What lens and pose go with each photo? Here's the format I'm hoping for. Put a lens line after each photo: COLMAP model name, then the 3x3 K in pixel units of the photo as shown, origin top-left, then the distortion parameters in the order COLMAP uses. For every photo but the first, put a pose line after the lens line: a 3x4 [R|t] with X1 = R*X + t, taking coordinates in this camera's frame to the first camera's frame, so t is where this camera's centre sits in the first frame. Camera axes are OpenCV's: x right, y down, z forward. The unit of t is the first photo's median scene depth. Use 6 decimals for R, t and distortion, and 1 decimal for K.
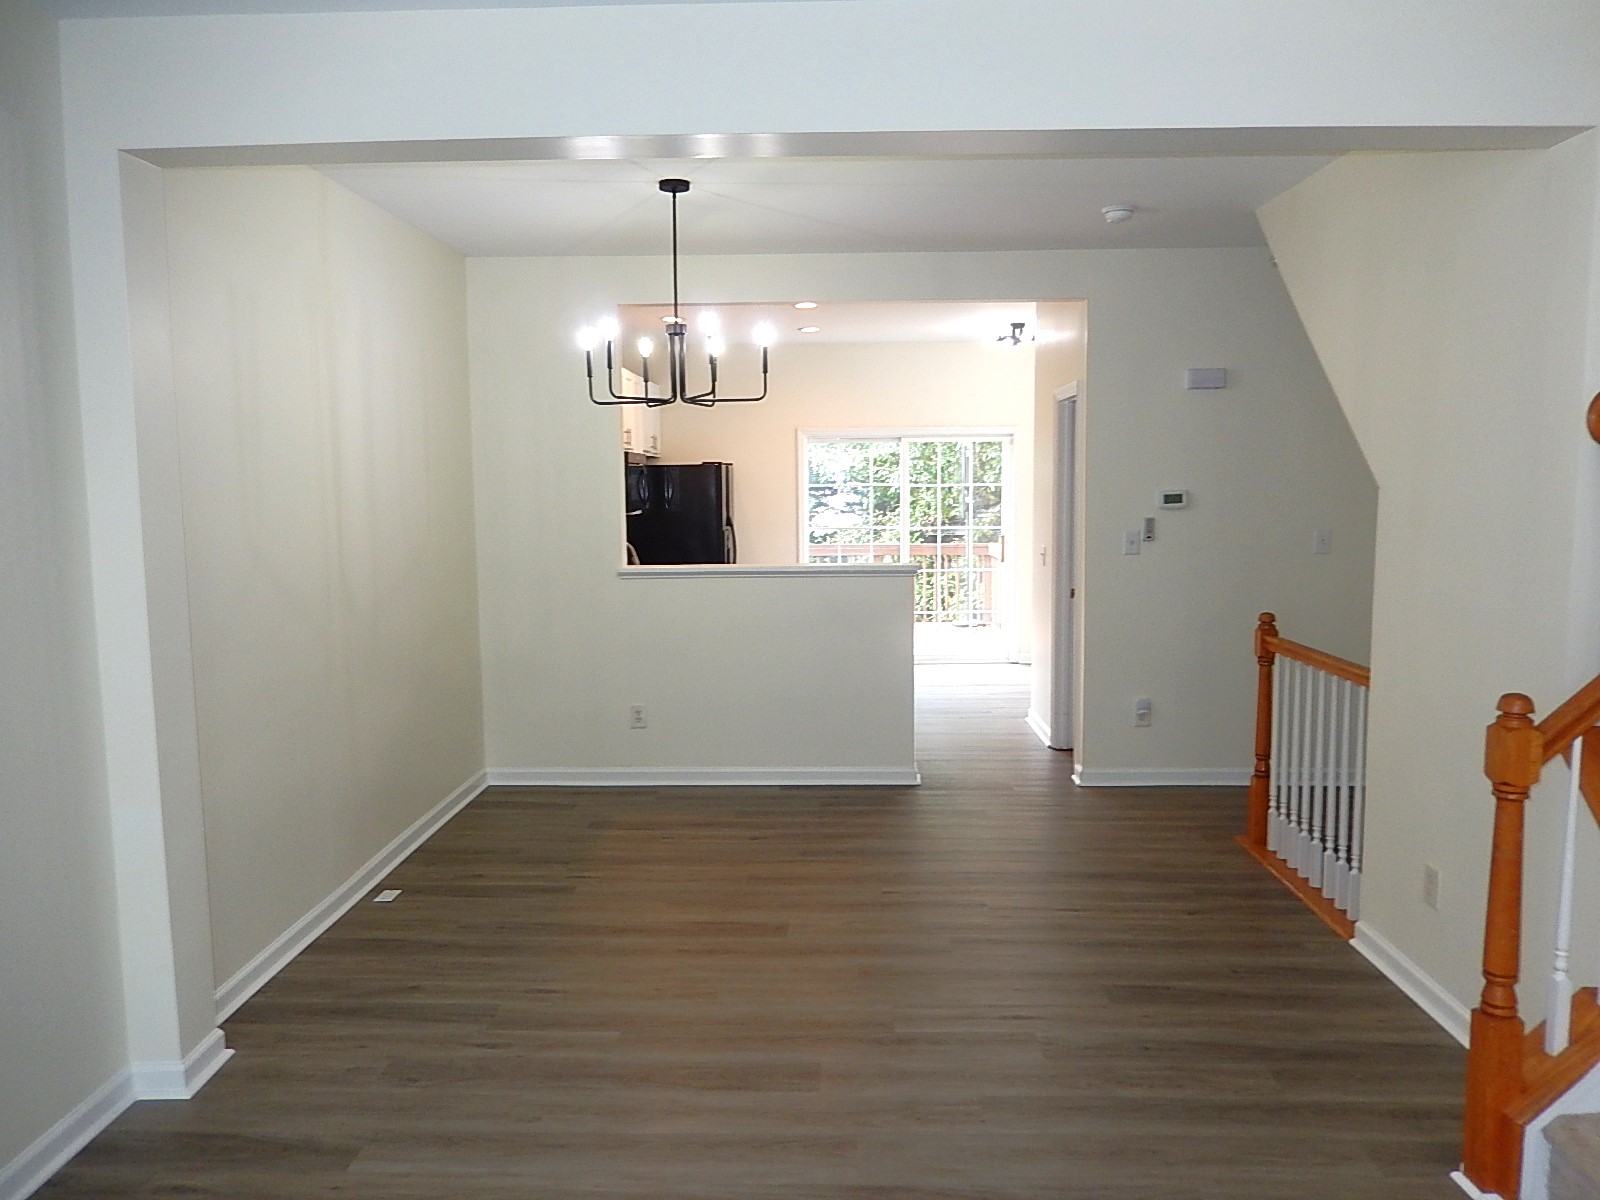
lens RADIAL K [[1199.2, 0, 800.0], [0, 1199.2, 600.0], [0, 0, 1]] dist [-0.001266, 0.007313]
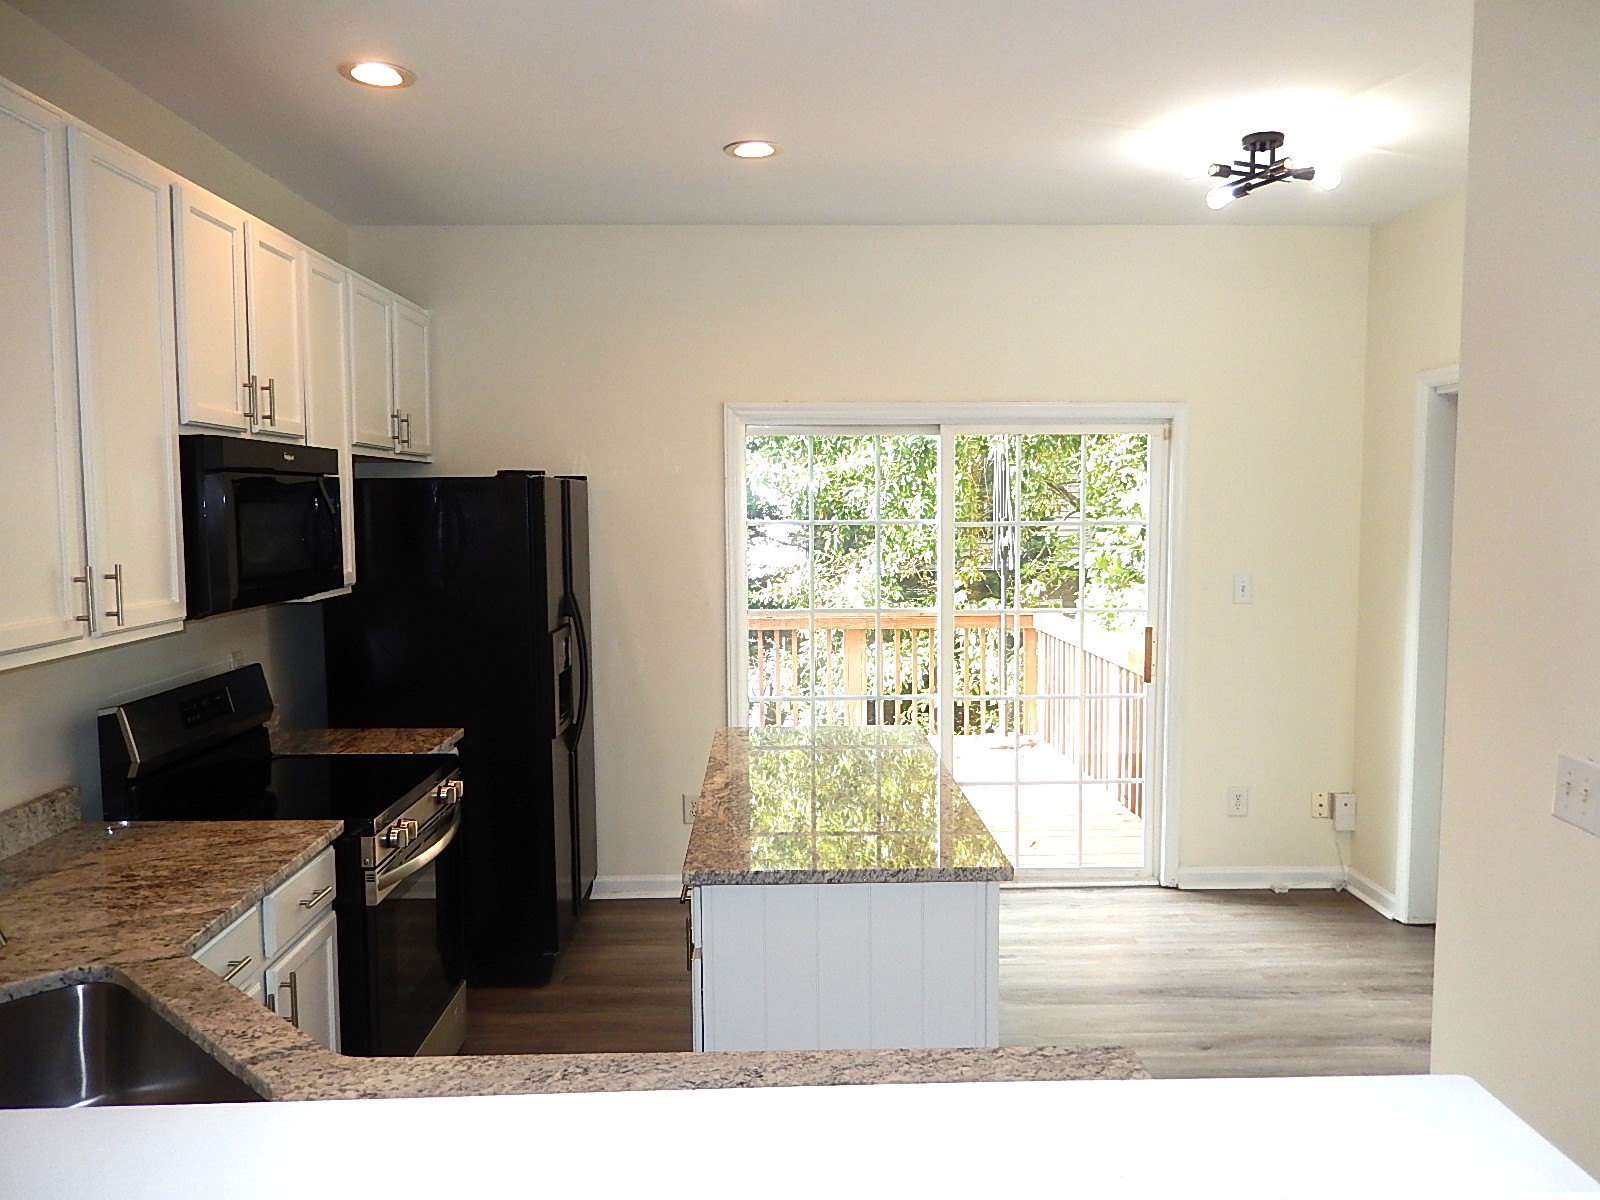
lens RADIAL K [[1199.2, 0, 800.0], [0, 1199.2, 600.0], [0, 0, 1]] dist [-0.001266, 0.007313]
pose [[0.998329, -0.003507, 0.057678, -0.000113], [0.004487, 0.999848, -0.016875, -0.095386], [-0.057610, 0.017106, 0.998193, 0.875132]]
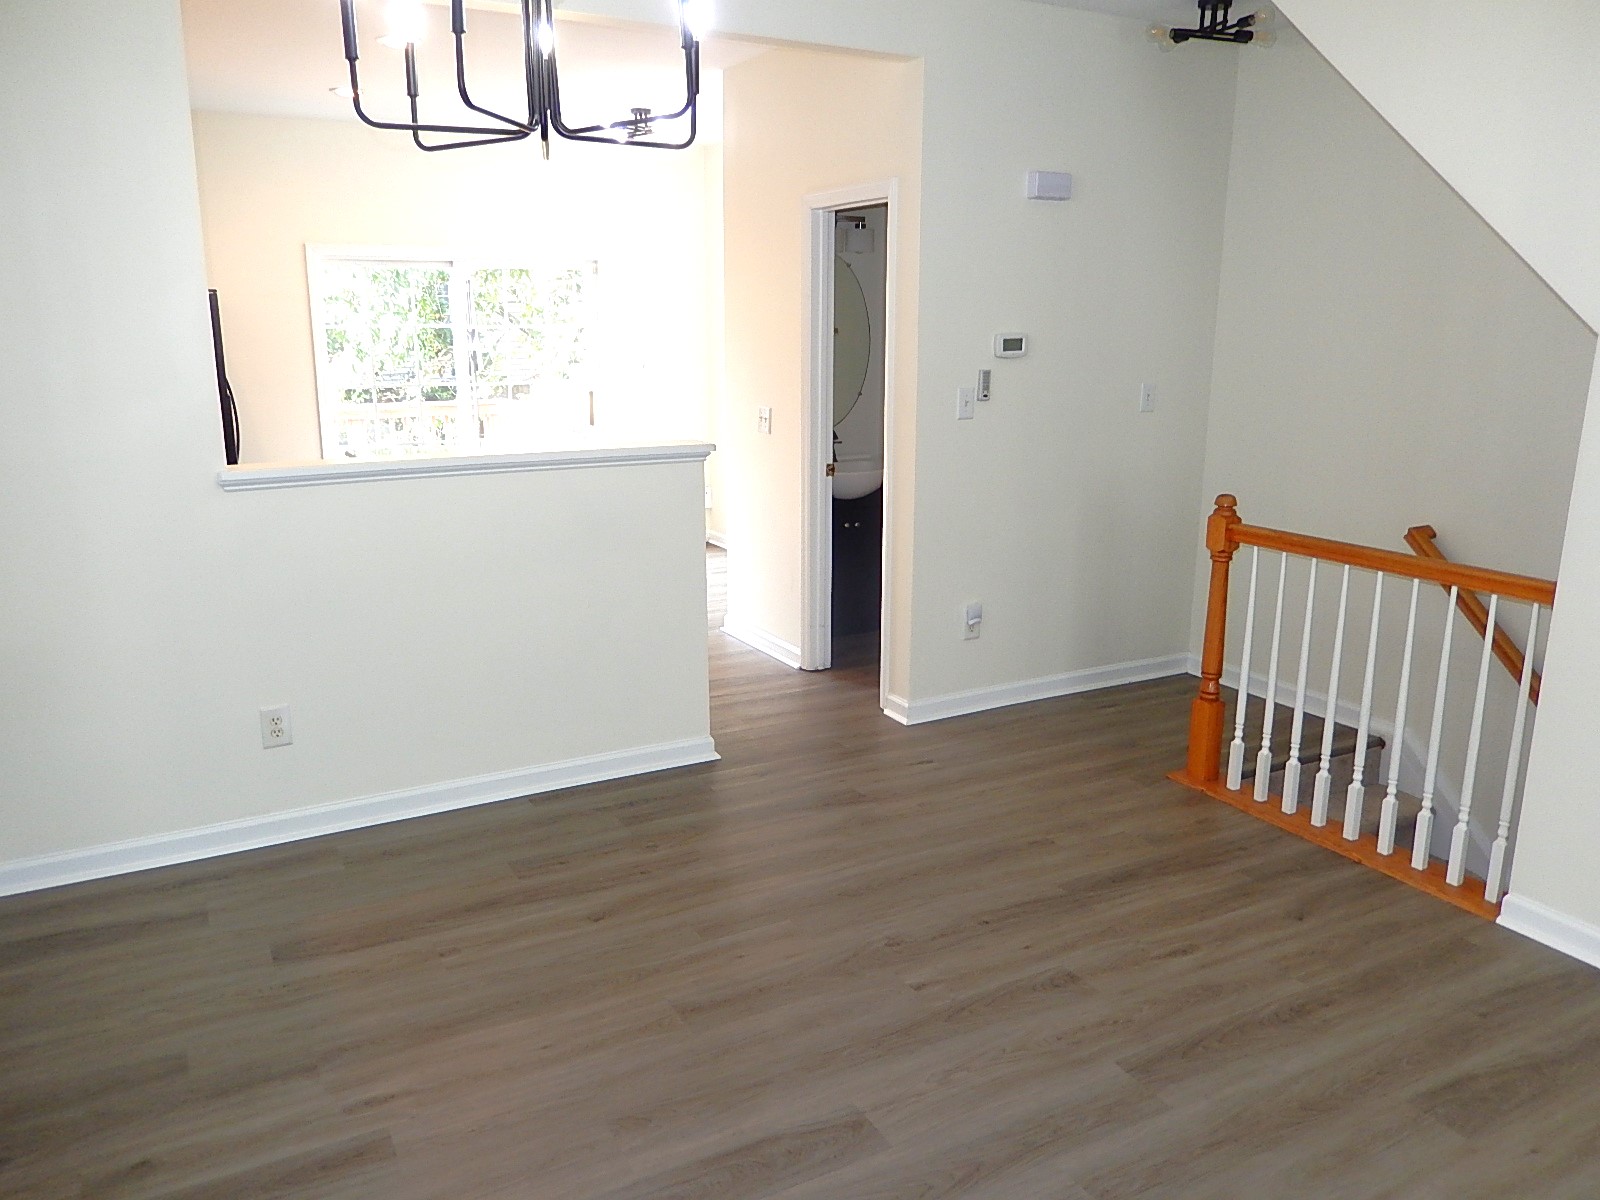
lens RADIAL K [[1199.2, 0, 800.0], [0, 1199.2, 600.0], [0, 0, 1]] dist [-0.001266, 0.007313]
pose [[0.858056, -0.105171, 0.502671, -0.210057], [0.041558, 0.989816, 0.136153, -0.032736], [-0.511871, -0.095937, 0.853688, 0.398591]]
